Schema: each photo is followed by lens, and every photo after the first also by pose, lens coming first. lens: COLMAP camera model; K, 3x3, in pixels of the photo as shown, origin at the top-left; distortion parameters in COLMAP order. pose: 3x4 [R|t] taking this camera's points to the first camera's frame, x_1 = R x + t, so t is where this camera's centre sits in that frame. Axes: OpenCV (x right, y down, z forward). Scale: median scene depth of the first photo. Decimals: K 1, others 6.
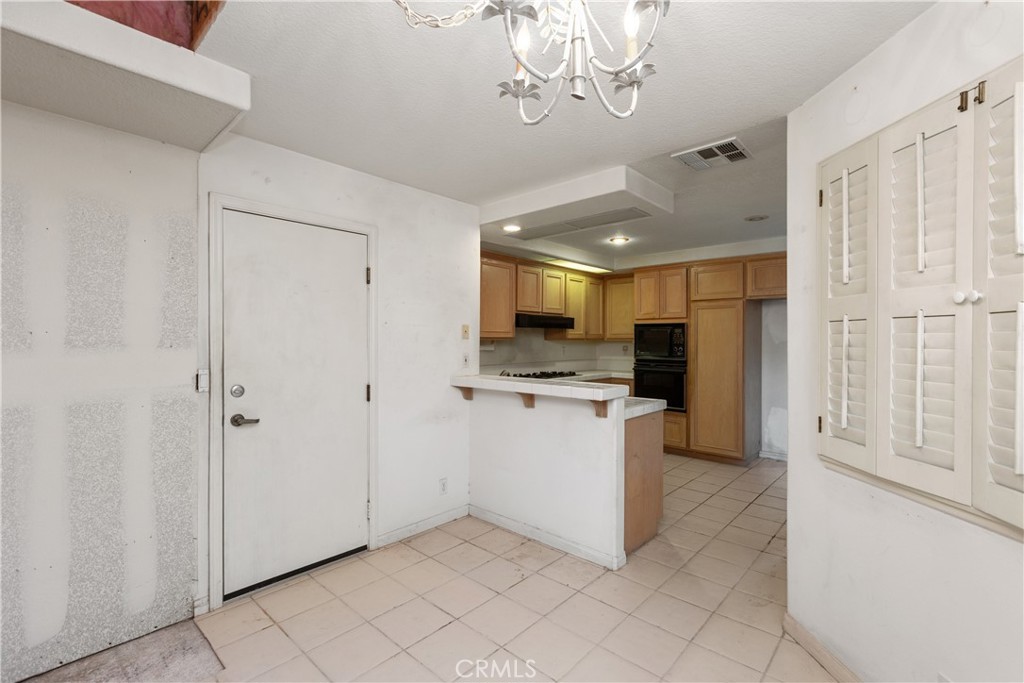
lens RADIAL K [[459.2, 0, 514.4], [0, 459.2, 339.0], [0, 0, 1]] dist [-0.000033, -0.001230]
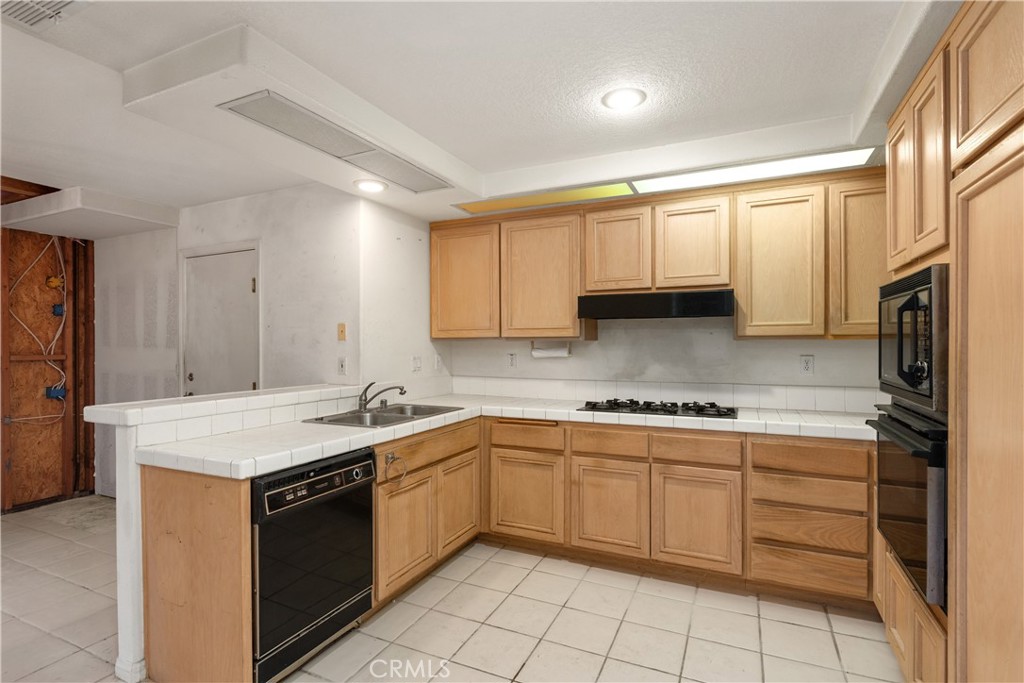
lens RADIAL K [[494.6, 0, 512.8], [0, 494.6, 350.4], [0, 0, 1]] dist [0.003115, 0.000278]
pose [[0.293034, 0.005755, -0.956085, 0.578581], [0.006014, 0.999951, 0.007863, 0.008971], [0.956083, -0.008054, 0.292985, 0.700210]]
